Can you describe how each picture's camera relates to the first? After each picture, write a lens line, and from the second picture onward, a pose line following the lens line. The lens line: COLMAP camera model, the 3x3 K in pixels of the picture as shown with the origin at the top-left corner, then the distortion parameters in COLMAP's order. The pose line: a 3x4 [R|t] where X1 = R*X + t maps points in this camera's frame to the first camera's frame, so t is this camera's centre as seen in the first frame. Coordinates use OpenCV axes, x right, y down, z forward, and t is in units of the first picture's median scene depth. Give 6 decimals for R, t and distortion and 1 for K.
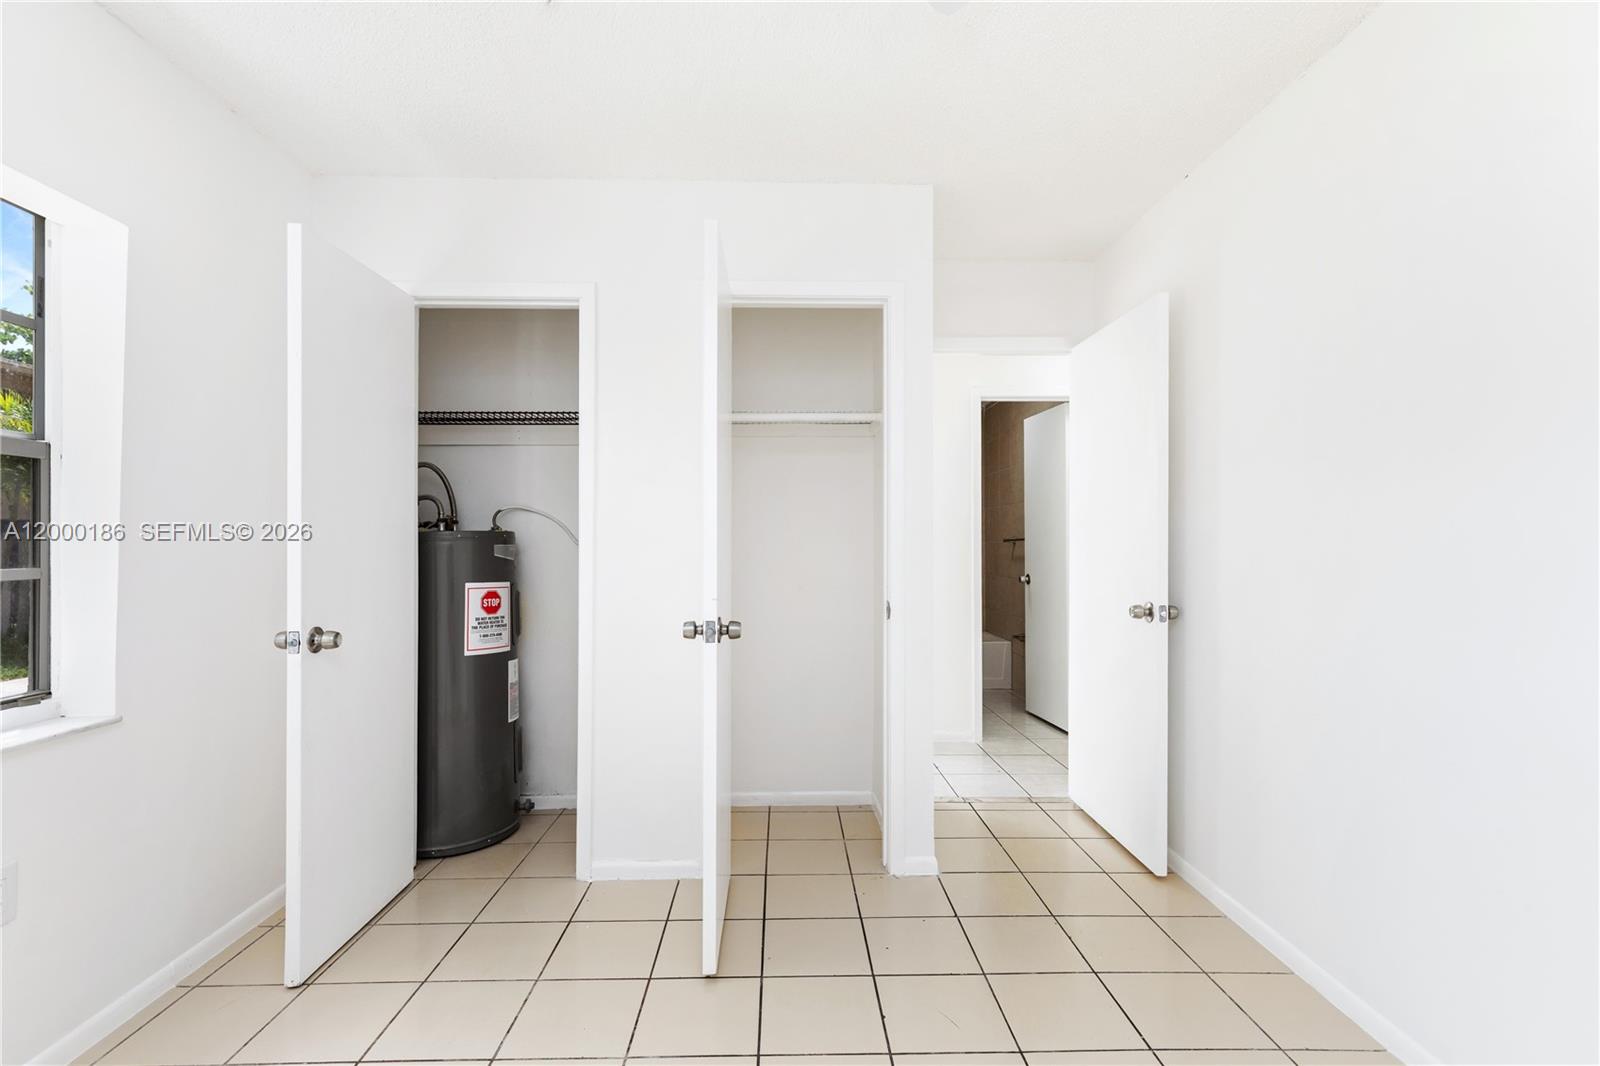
lens RADIAL K [[724.1, 0, 797.2], [0, 724.1, 537.1], [0, 0, 1]] dist [0.004856, -0.002239]
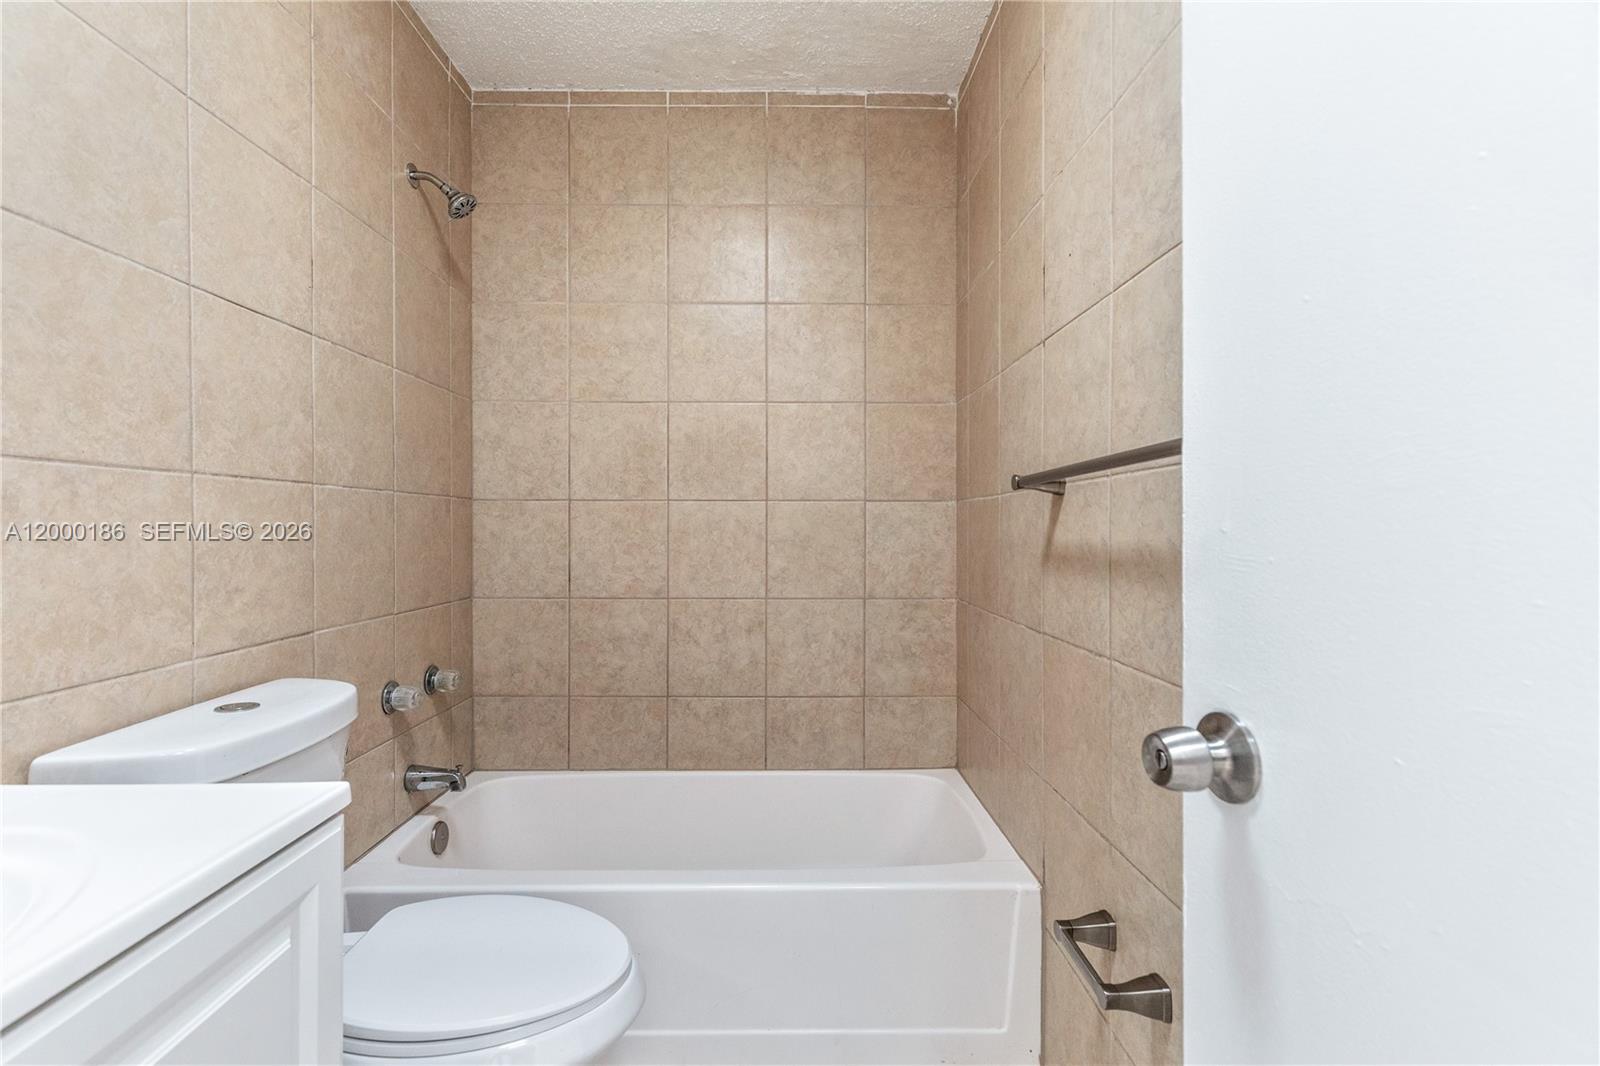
lens RADIAL K [[724.1, 0, 800.0], [0, 724.1, 532.4], [0, 0, 1]] dist [0.004856, -0.002239]
pose [[0.999957, 0.000239, -0.009317, 0.248425], [-0.000138, 0.999941, 0.010901, 0.021886], [0.009319, -0.010899, 0.999897, 0.871827]]
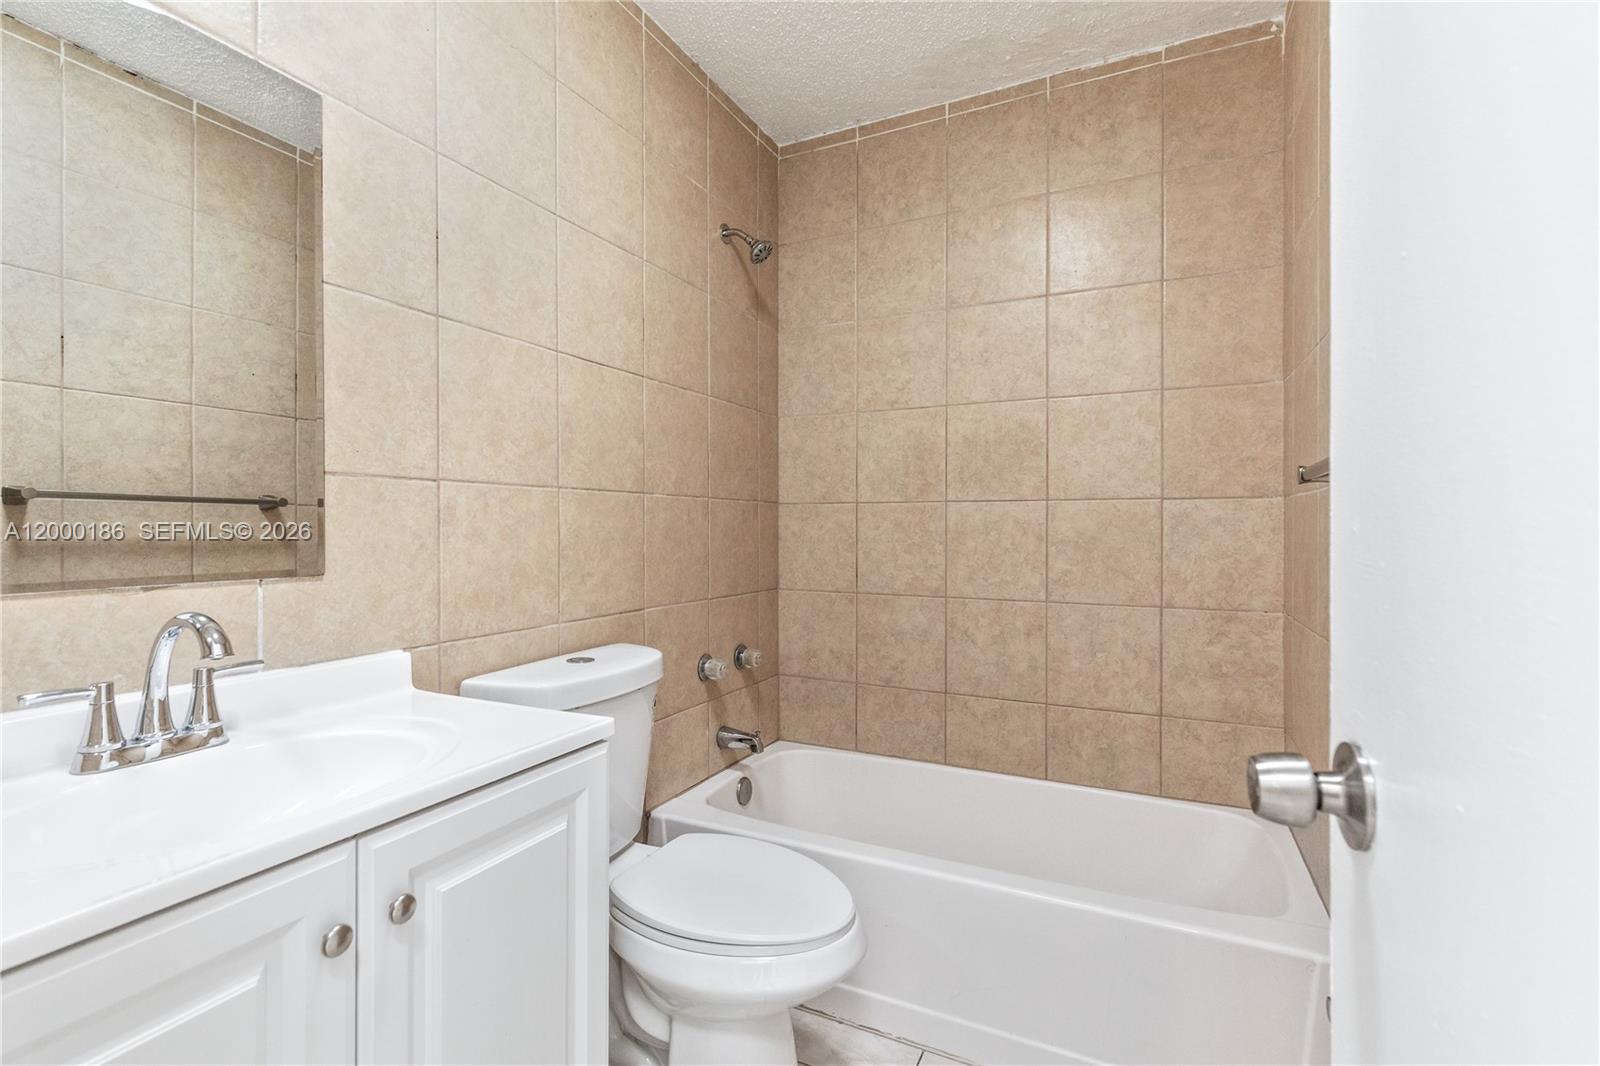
lens RADIAL K [[724.1, 0, 791.7], [0, 724.1, 532.9], [0, 0, 1]] dist [0.004856, -0.002239]
pose [[0.888331, 0.005006, -0.459176, 0.292279], [0.000028, 0.999940, 0.010956, 0.021830], [0.459203, -0.009745, 0.888278, 0.865276]]
